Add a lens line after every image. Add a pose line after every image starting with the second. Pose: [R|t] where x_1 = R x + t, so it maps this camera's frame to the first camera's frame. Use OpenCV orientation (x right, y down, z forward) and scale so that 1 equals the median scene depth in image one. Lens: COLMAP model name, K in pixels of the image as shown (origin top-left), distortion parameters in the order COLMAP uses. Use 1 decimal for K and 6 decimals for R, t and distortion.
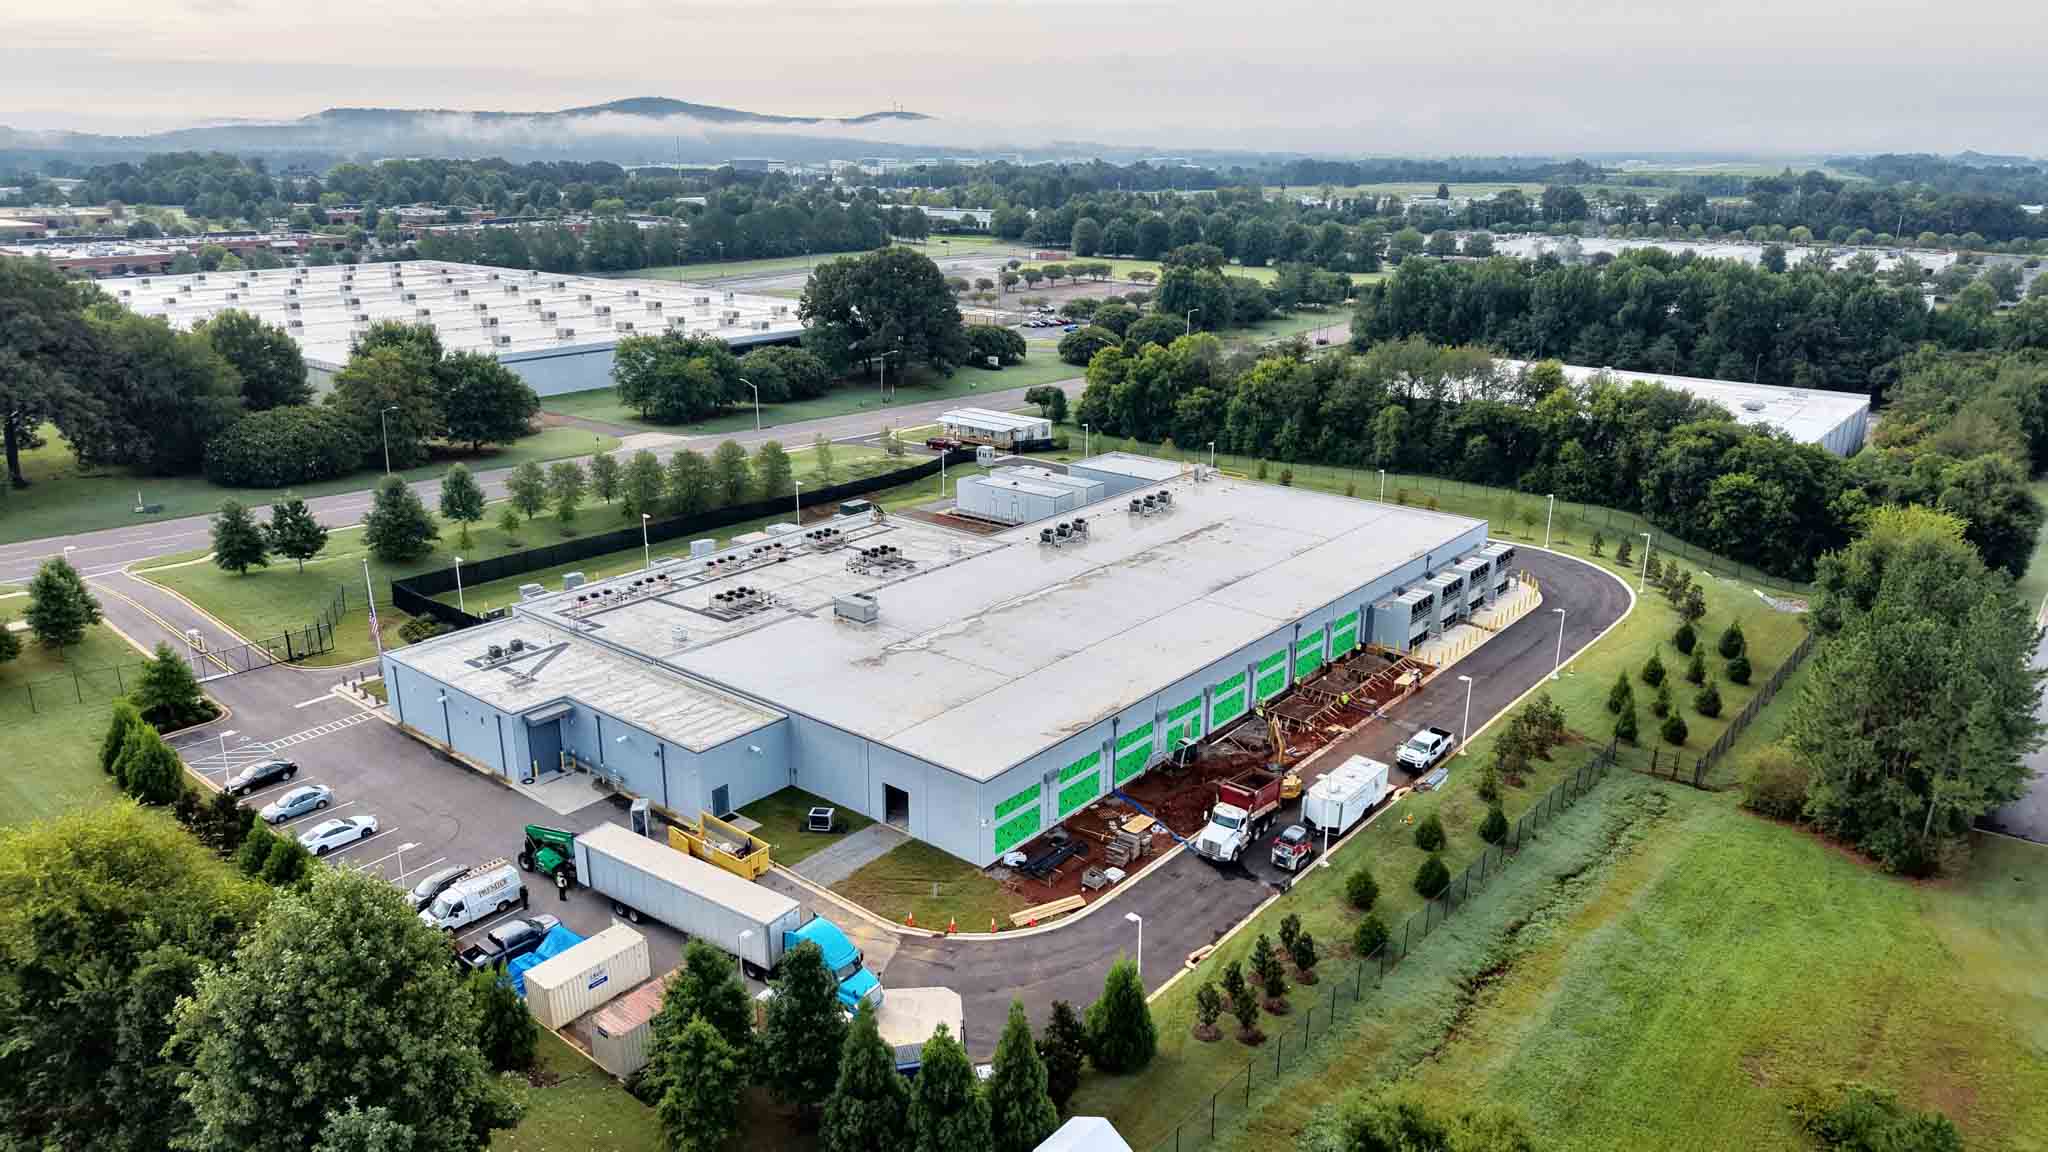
lens RADIAL K [[1368.7, 0, 1023.4], [0, 1368.7, 568.0], [0, 0, 1]] dist [0.024733, -0.018269]
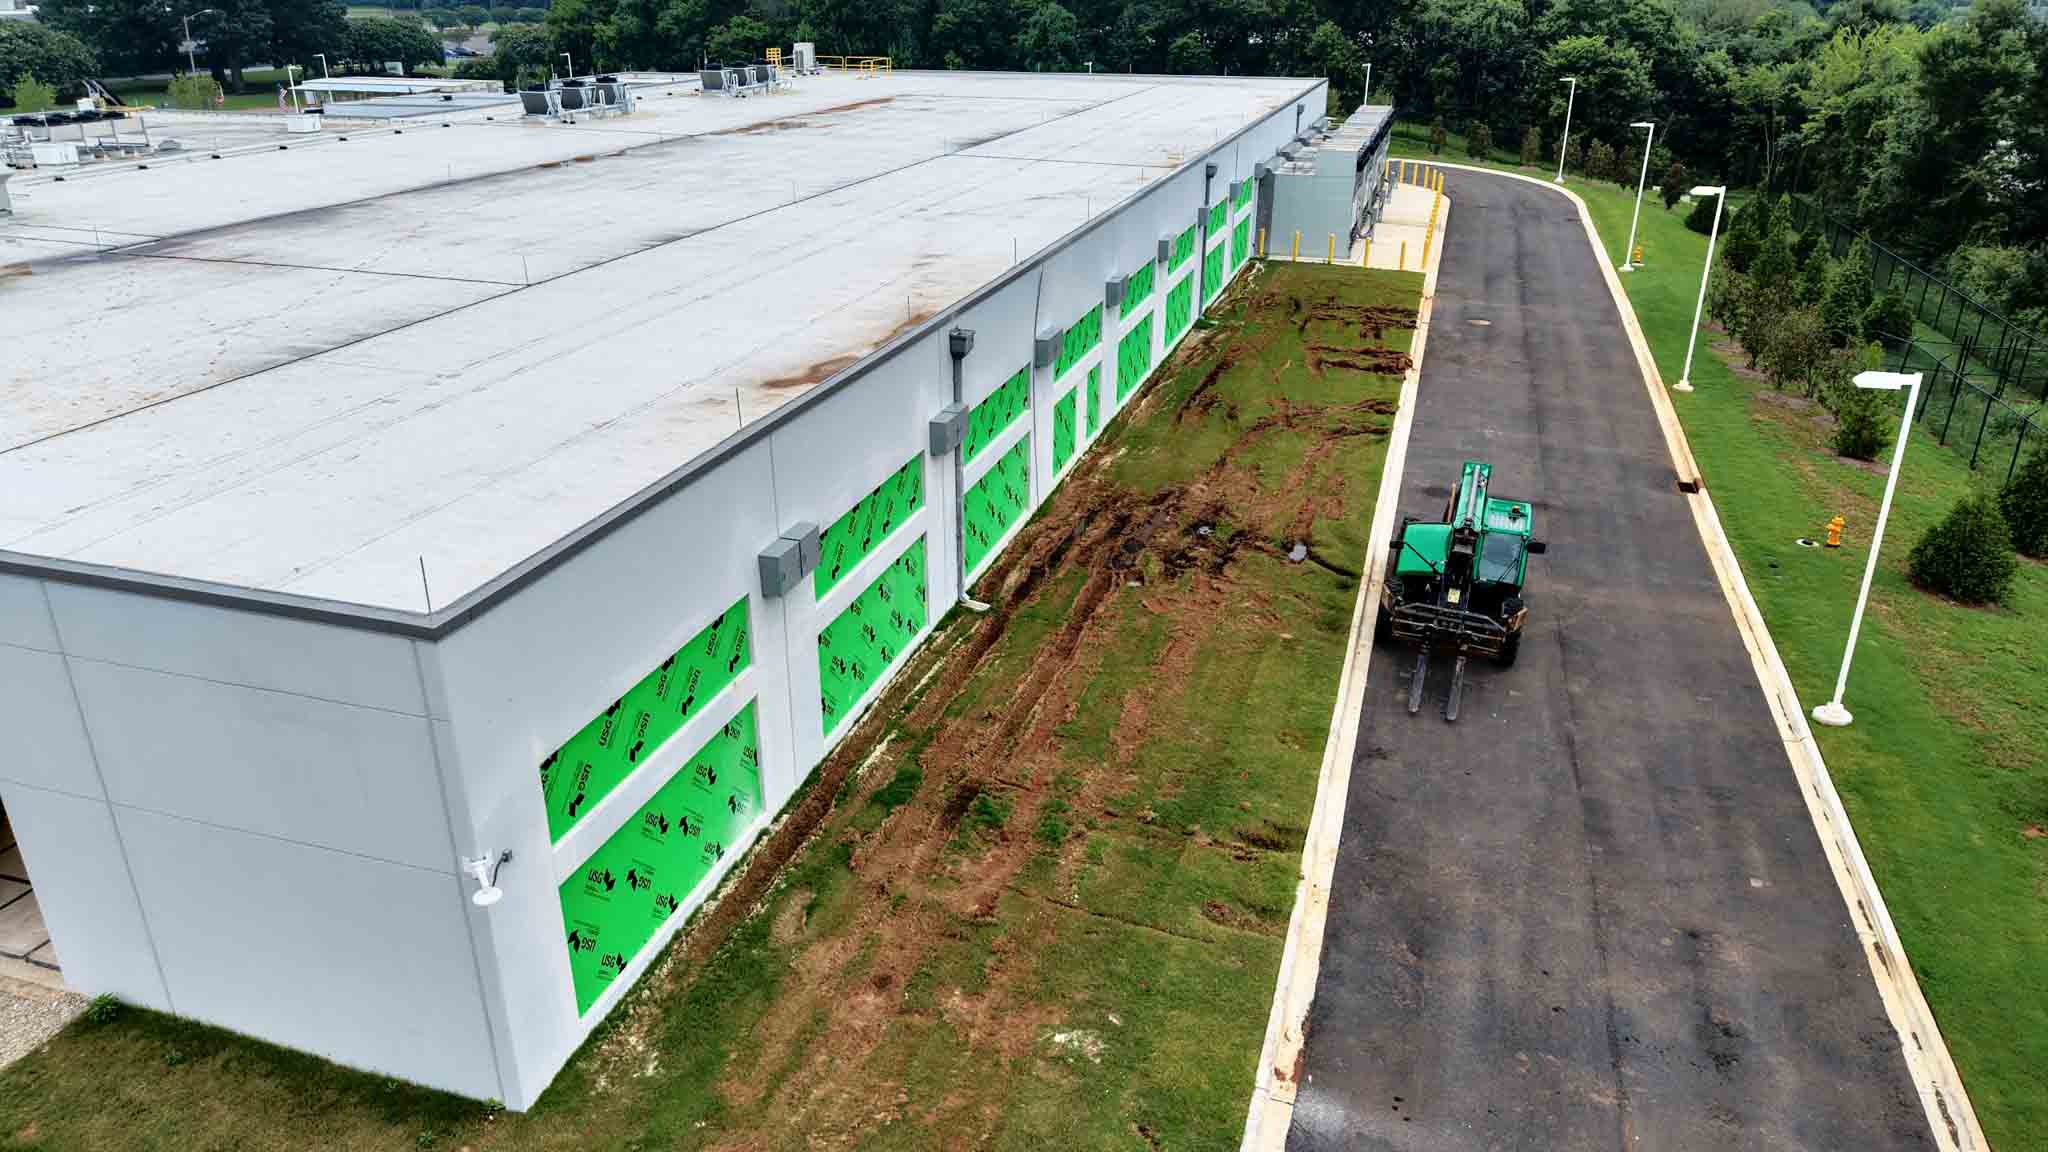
lens RADIAL K [[1368.7, 0, 1032.6], [0, 1368.7, 578.5], [0, 0, 1]] dist [0.024733, -0.018269]
pose [[0.925136, -0.152739, 0.347555, -0.012079], [0.110799, 0.984268, 0.137624, 0.080880], [-0.363108, -0.088812, 0.927505, 0.492368]]
